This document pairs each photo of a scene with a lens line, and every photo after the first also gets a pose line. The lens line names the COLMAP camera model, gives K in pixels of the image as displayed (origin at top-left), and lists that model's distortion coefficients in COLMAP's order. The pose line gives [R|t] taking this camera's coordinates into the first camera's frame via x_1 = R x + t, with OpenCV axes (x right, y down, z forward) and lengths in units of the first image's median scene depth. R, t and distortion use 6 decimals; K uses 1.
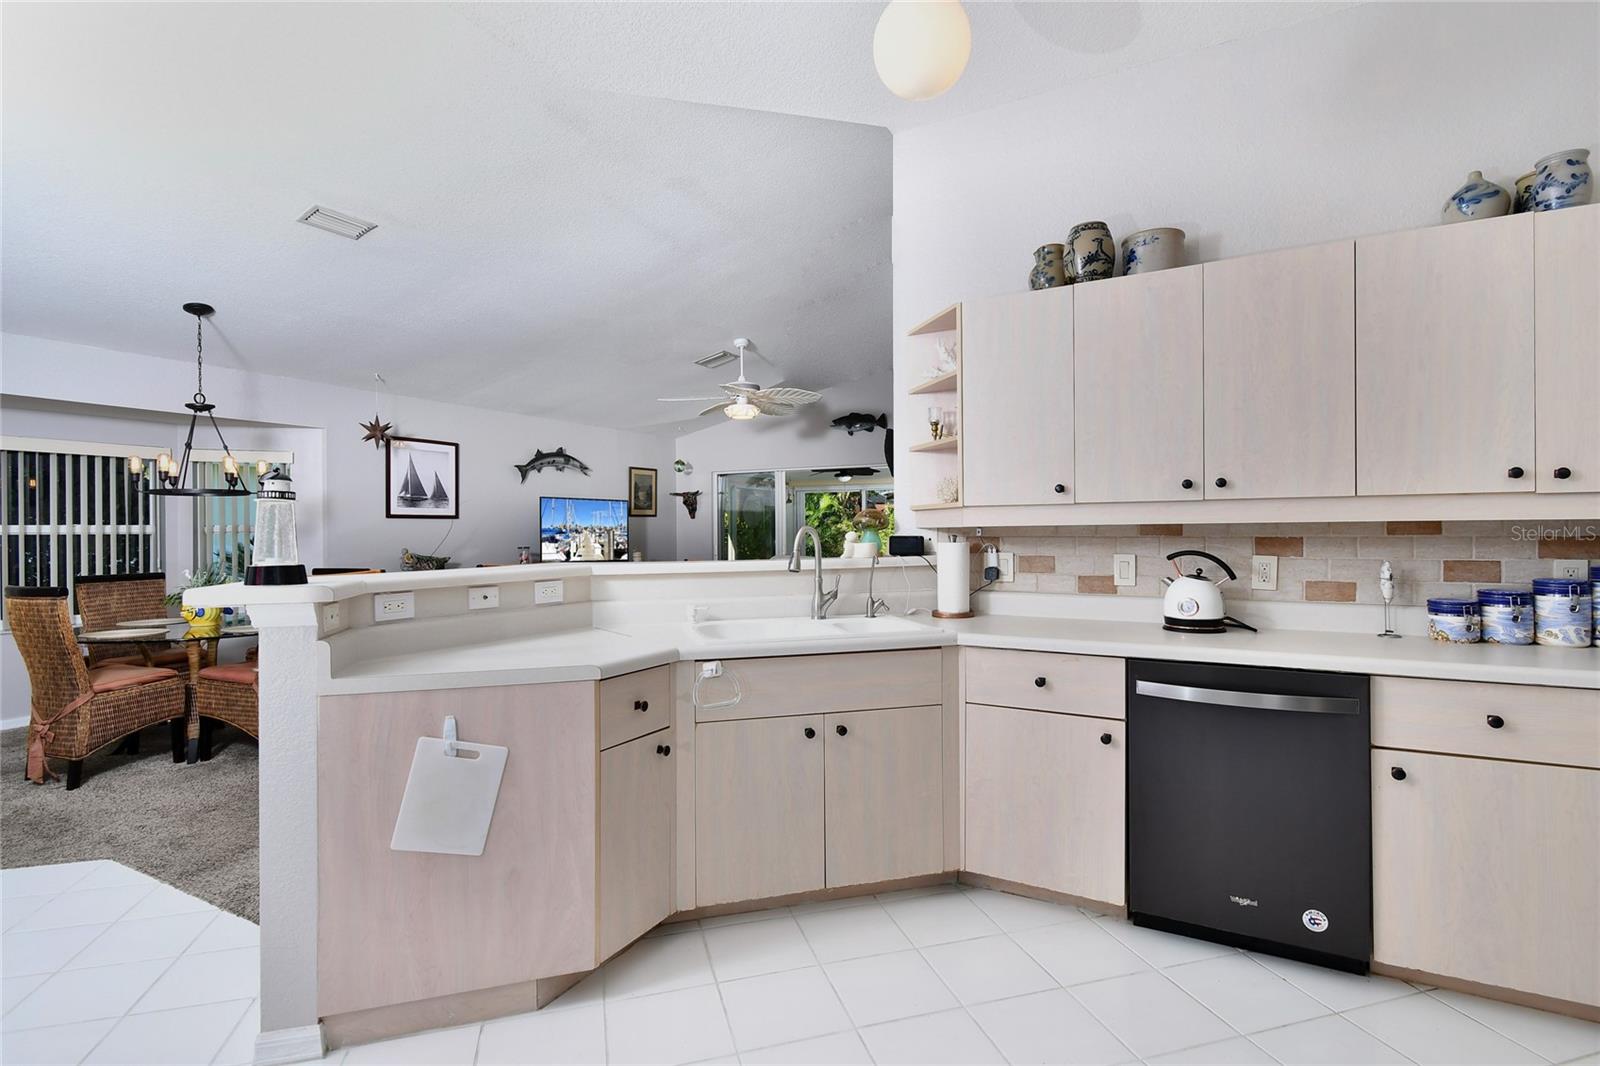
lens RADIAL K [[779.5, 0, 804.1], [0, 779.5, 532.5], [0, 0, 1]] dist [-0.001599, -0.001784]
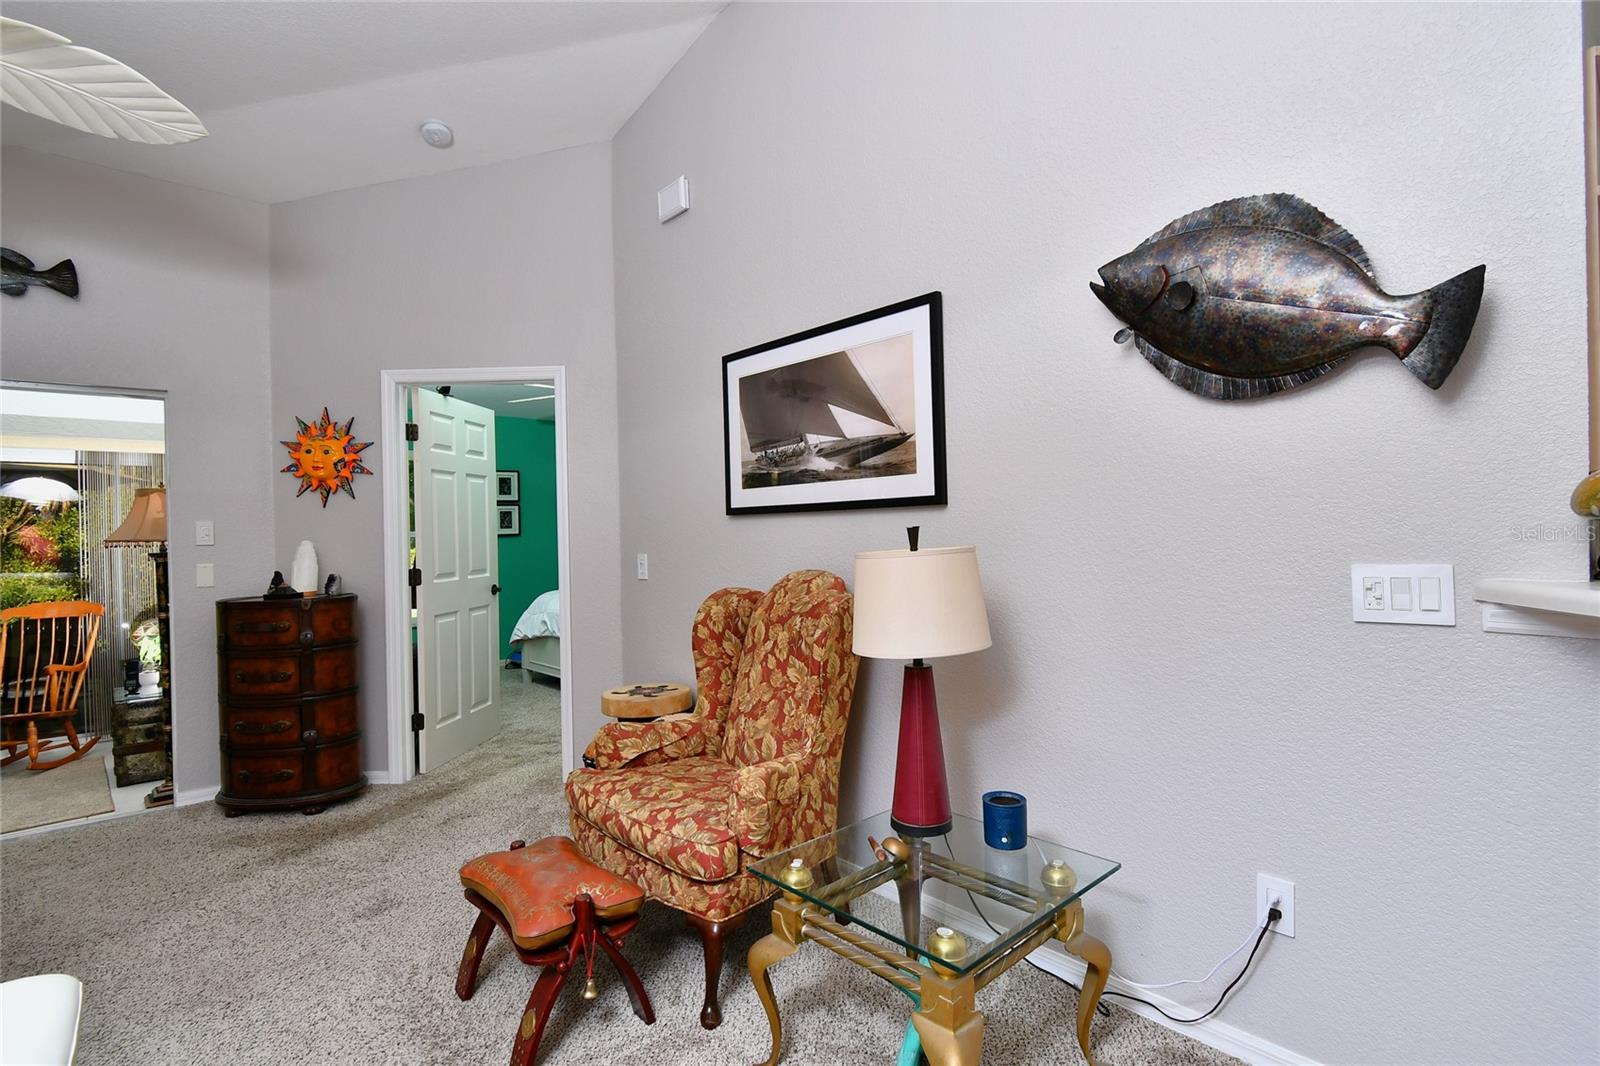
lens RADIAL K [[779.5, 0, 804.1], [0, 779.5, 532.5], [0, 0, 1]] dist [-0.001599, -0.001784]
pose [[0.320340, -0.003722, 0.947295, -0.202245], [0.023228, 0.999722, -0.003927, -0.001066], [-0.947018, 0.023261, 0.320338, 0.652439]]
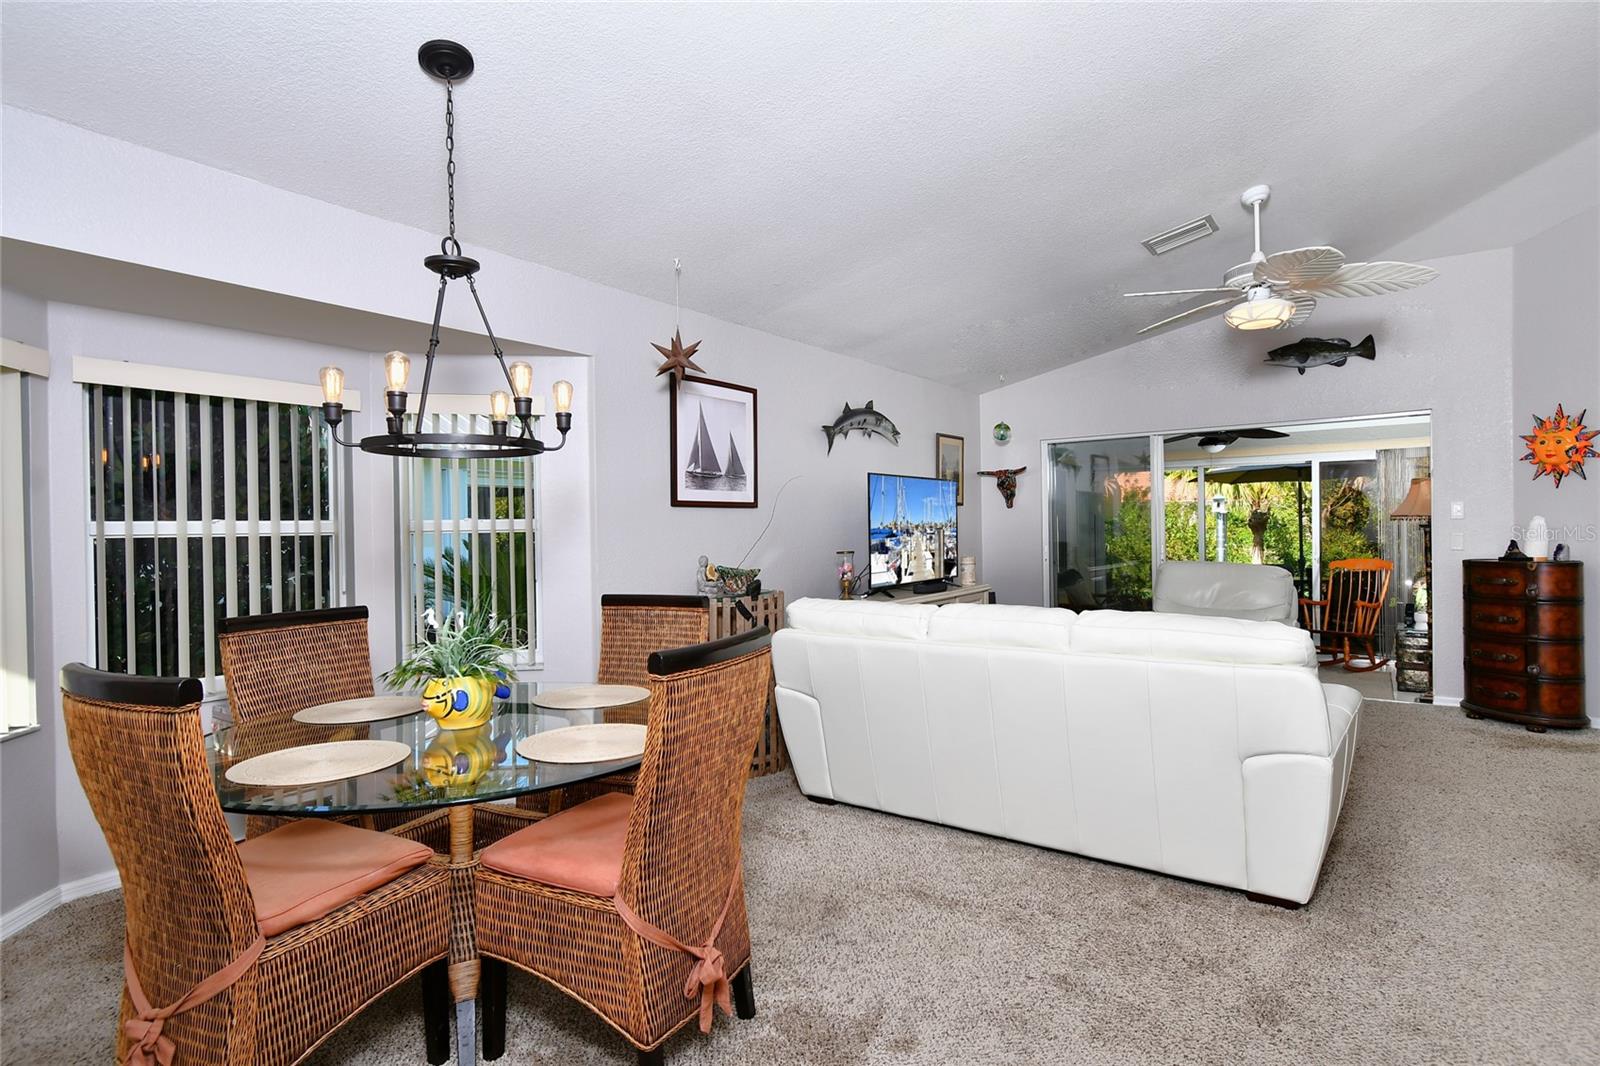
lens RADIAL K [[814.3, 0, 800.0], [0, 814.3, 533.0], [0, 0, 1]] dist [-0.003665, -0.002938]
pose [[0.991482, -0.008726, -0.129950, -0.344952], [0.009159, 0.999954, 0.002733, 0.001575], [0.129920, -0.003900, 0.991517, 0.367835]]
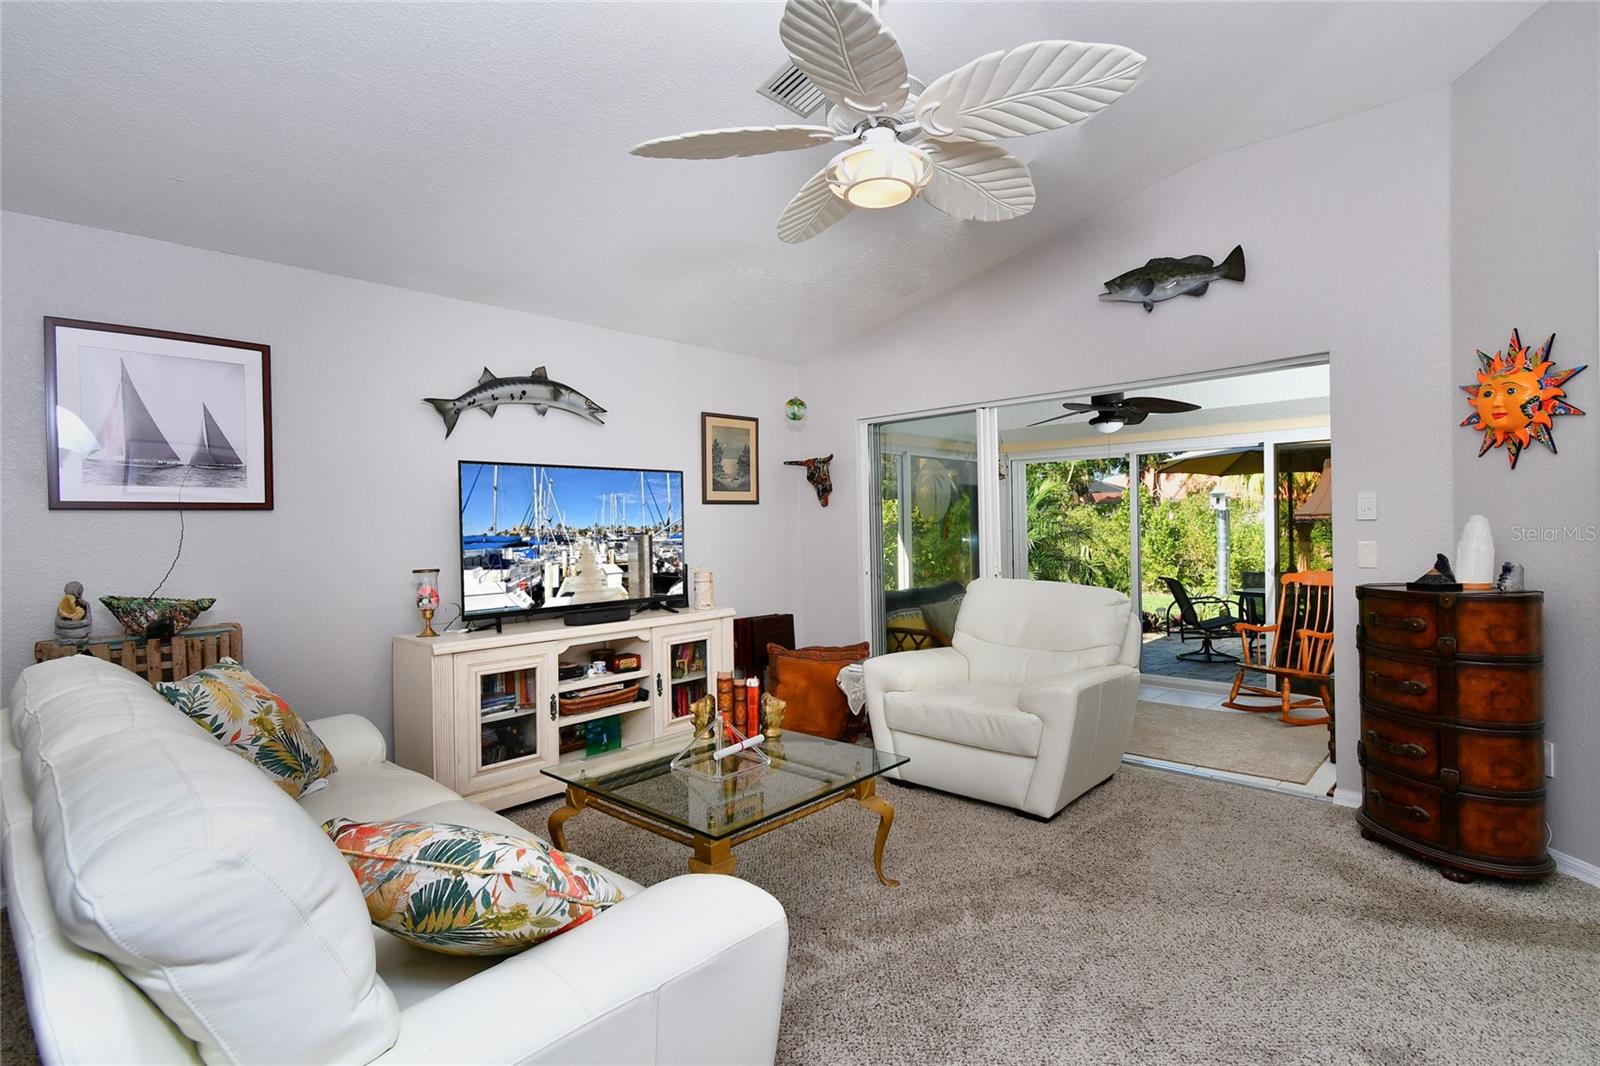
lens RADIAL K [[779.5, 0, 804.1], [0, 779.5, 532.5], [0, 0, 1]] dist [-0.001599, -0.001784]
pose [[0.967939, -0.010764, -0.250953, -0.026952], [0.012218, 0.999916, 0.004238, -0.002603], [0.250887, -0.007168, 0.967990, 0.677008]]
